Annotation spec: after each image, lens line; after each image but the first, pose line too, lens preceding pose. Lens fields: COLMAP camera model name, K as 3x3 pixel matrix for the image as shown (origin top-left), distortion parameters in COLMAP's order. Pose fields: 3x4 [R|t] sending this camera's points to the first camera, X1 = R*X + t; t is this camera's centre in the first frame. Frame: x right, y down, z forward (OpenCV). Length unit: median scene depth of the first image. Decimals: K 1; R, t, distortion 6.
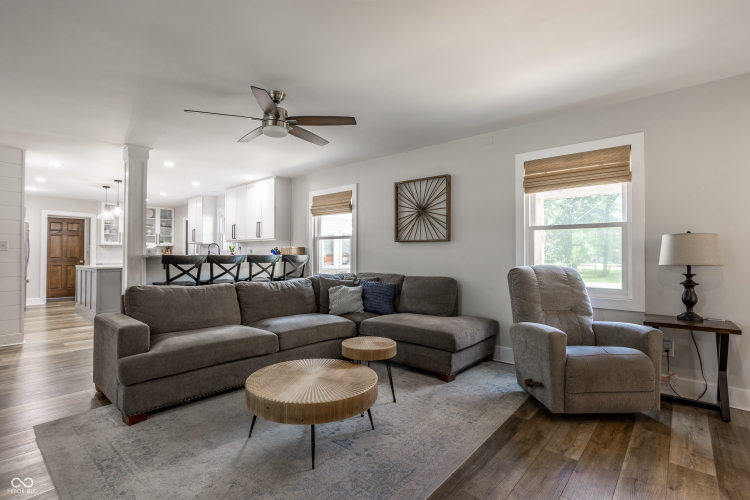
lens RADIAL K [[362.1, 0, 368.6], [0, 362.1, 250.2], [0, 0, 1]] dist [-0.026463, -0.000230]
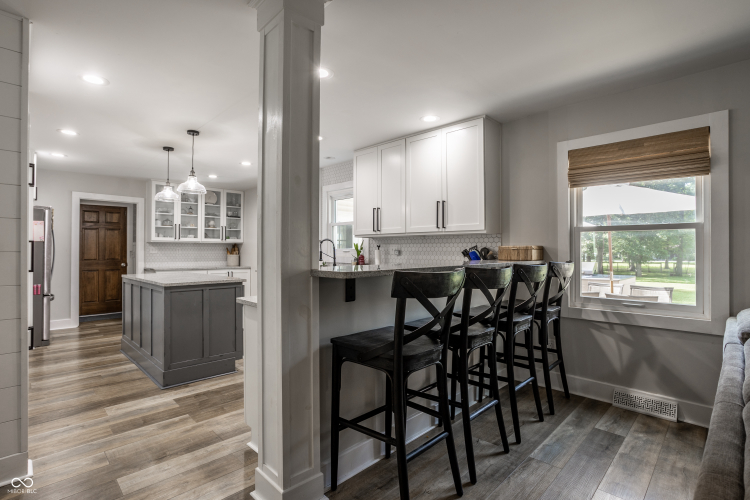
lens RADIAL K [[367.3, 0, 364.2], [0, 367.3, 248.6], [0, 0, 1]] dist [-0.040739, 0.001115]
pose [[0.997665, -0.000552, -0.068290, -0.379708], [0.001007, 0.999978, 0.006625, -0.008081], [0.068285, -0.006678, 0.997643, 0.424001]]
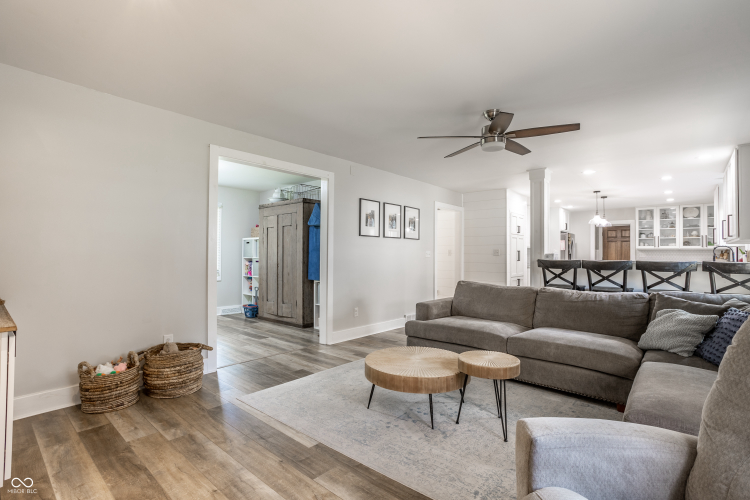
lens RADIAL K [[362.1, 0, 368.6], [0, 362.1, 250.2], [0, 0, 1]] dist [-0.026463, -0.000230]
pose [[-0.003692, -0.012605, -0.999914, 0.393337], [0.003009, 0.999916, -0.012616, -0.002816], [0.999989, -0.003055, -0.003653, 0.303391]]
